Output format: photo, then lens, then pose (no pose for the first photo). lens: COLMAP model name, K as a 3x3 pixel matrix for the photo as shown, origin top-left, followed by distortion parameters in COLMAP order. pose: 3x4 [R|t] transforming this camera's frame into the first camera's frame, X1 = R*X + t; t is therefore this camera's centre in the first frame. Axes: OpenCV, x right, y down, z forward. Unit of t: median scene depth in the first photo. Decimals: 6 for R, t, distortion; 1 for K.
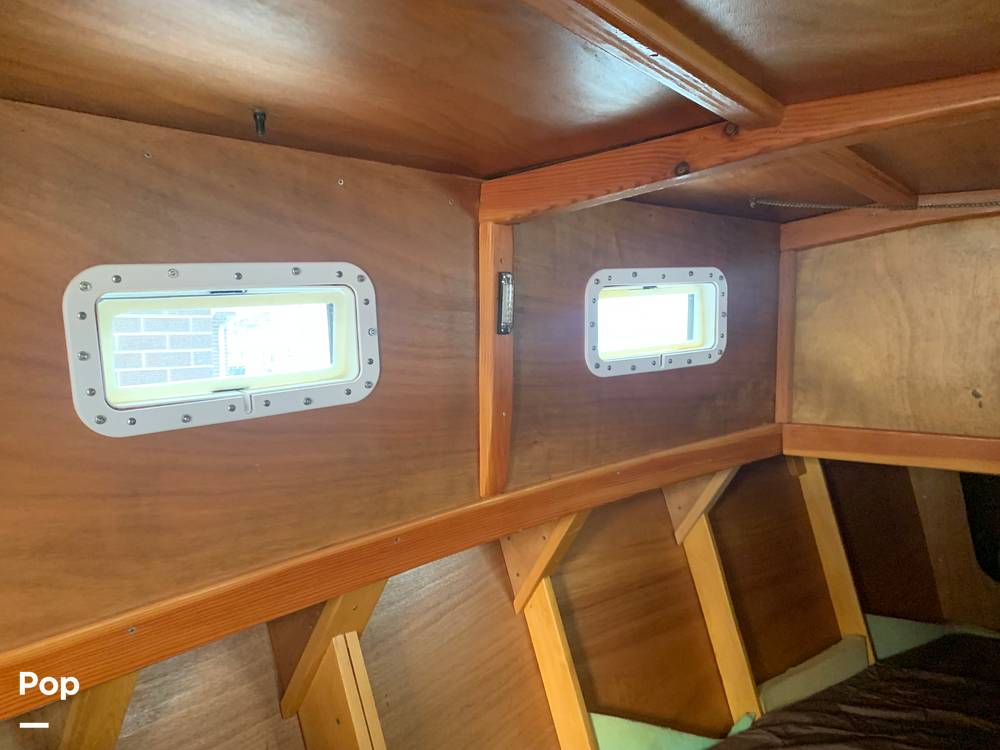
lens RADIAL K [[755.4, 0, 501.7], [0, 755.4, 385.6], [0, 0, 1]] dist [0.039412, -0.043291]
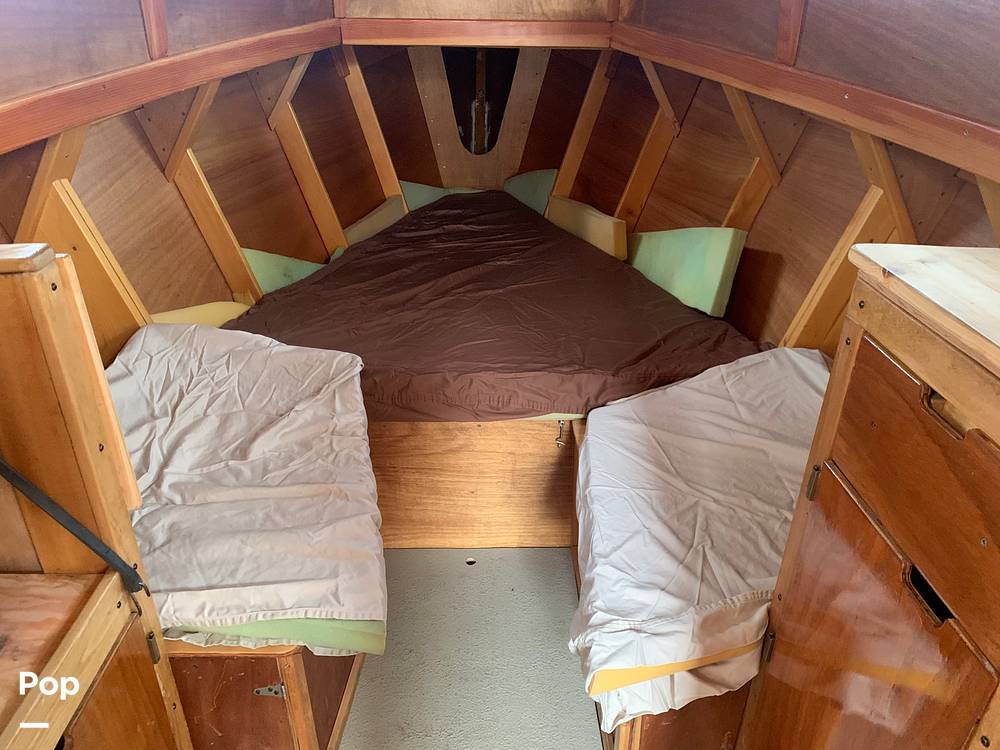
lens RADIAL K [[755.4, 0, 494.5], [0, 755.4, 377.1], [0, 0, 1]] dist [0.039412, -0.043291]
pose [[0.805116, -0.256200, 0.534929, -0.309855], [0.035236, 0.920963, 0.388054, 0.133106], [-0.592070, -0.293580, 0.750509, -0.364208]]
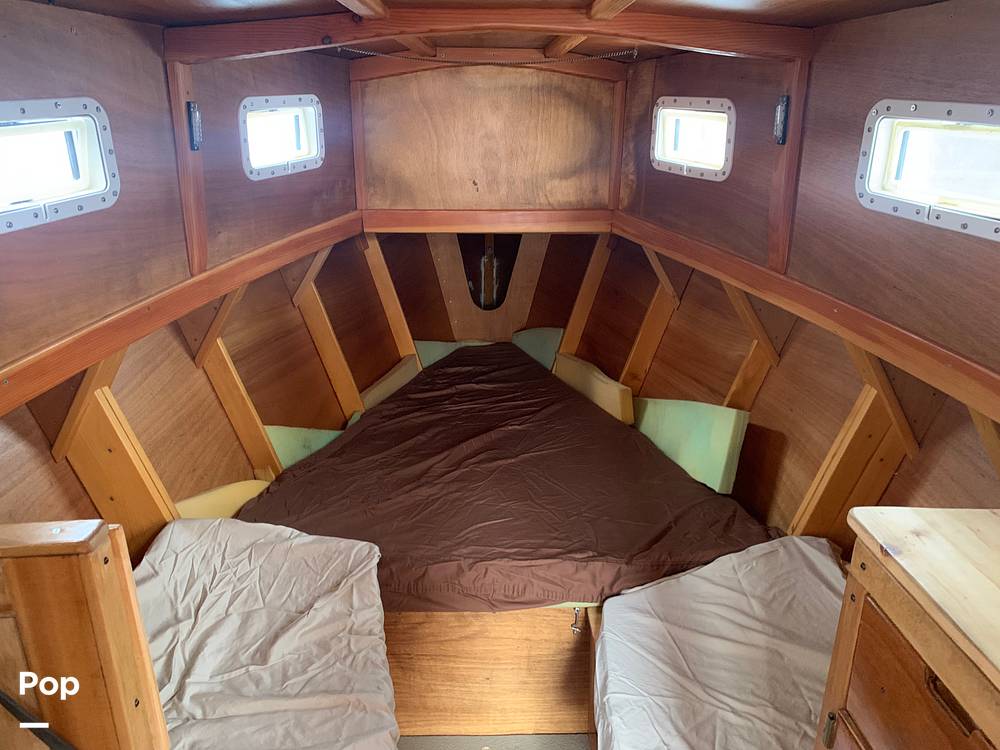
lens RADIAL K [[755.4, 0, 494.0], [0, 755.4, 377.5], [0, 0, 1]] dist [0.039412, -0.043291]
pose [[0.808200, -0.187432, 0.558284, -0.314873], [0.045695, 0.965100, 0.257863, -0.002628], [-0.587132, -0.182894, 0.788559, -0.360137]]
